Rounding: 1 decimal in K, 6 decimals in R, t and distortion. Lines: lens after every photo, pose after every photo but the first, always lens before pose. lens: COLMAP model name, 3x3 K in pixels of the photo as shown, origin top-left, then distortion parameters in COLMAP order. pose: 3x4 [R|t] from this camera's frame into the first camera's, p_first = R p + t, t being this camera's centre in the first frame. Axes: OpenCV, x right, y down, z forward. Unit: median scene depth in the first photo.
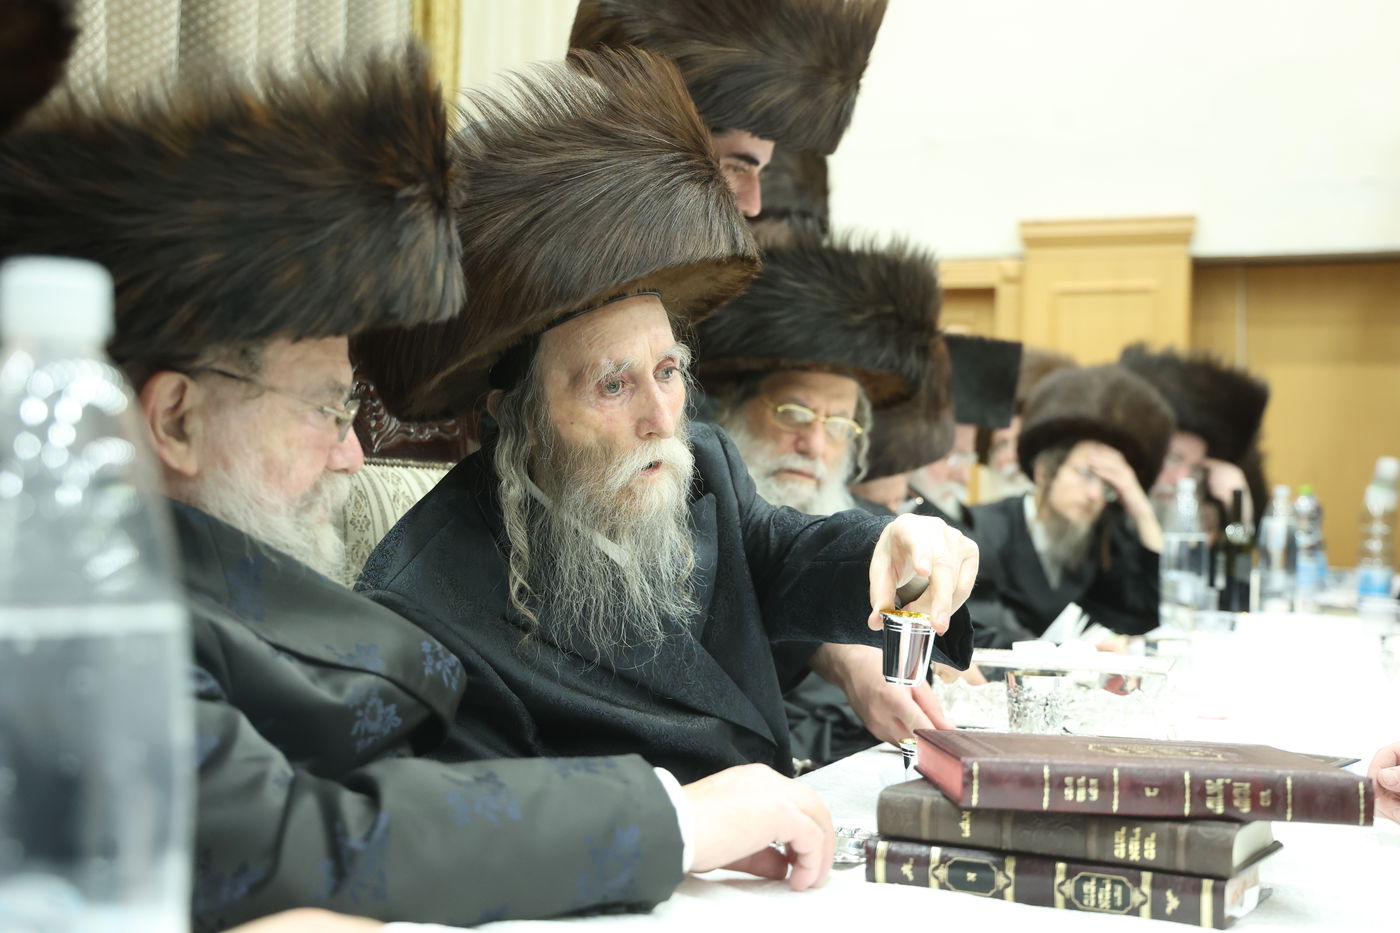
lens RADIAL K [[2246.7, 0, 697.2], [0, 2246.7, 460.3], [0, 0, 1]] dist [0.185577, 0.000000]
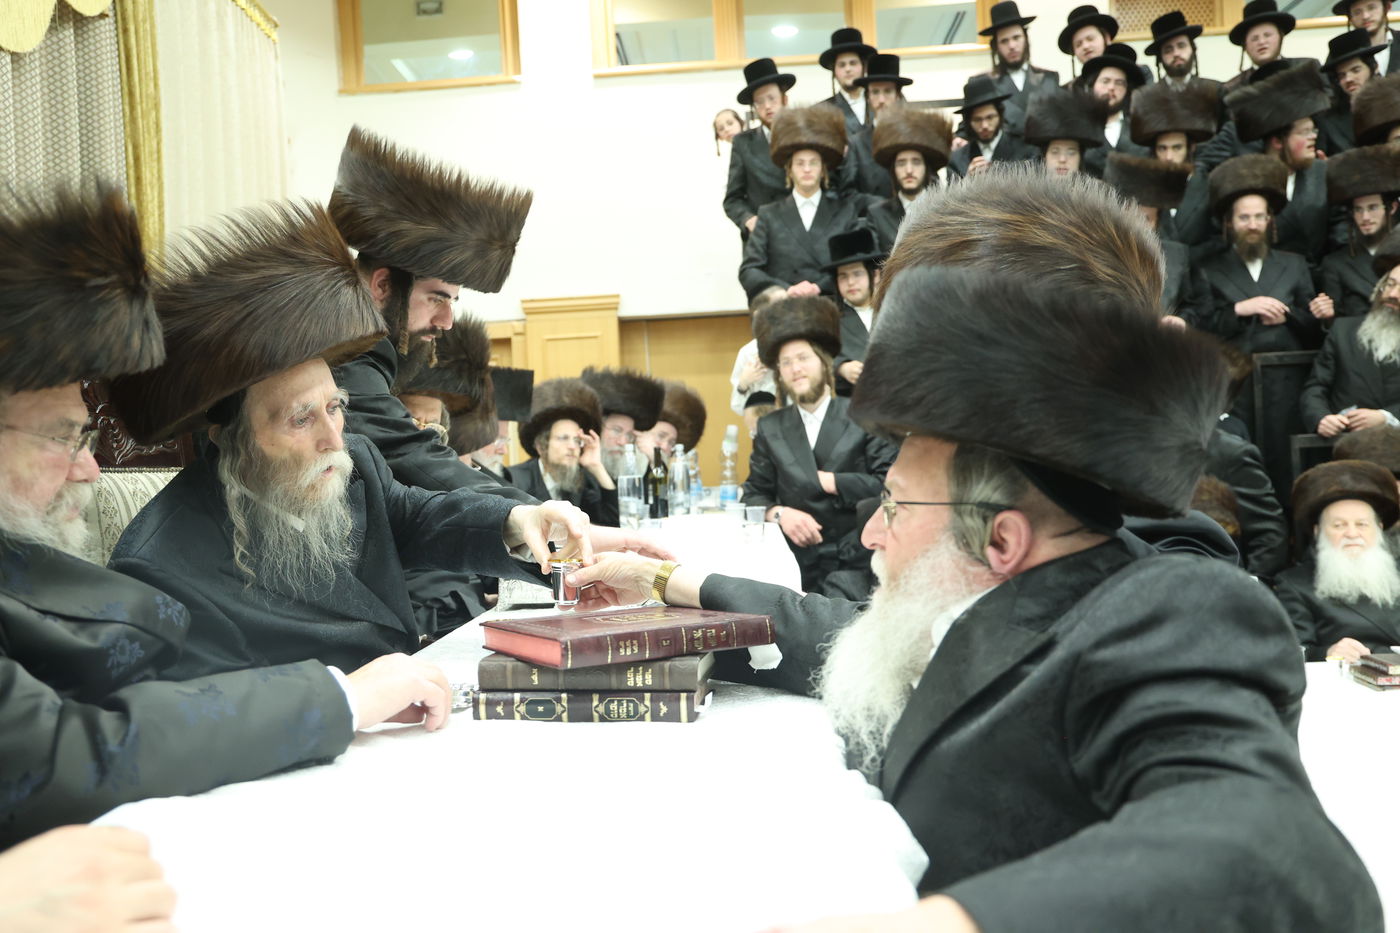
lens RADIAL K [[1271.1, 0, 712.3], [0, 1271.1, 451.1], [0, 0, 1]] dist [0.018243, 0.039286]
pose [[0.956930, -0.066699, 0.282553, -0.004506], [0.063211, 0.997770, 0.021455, -0.009011], [-0.283354, -0.002670, 0.959012, 0.105034]]
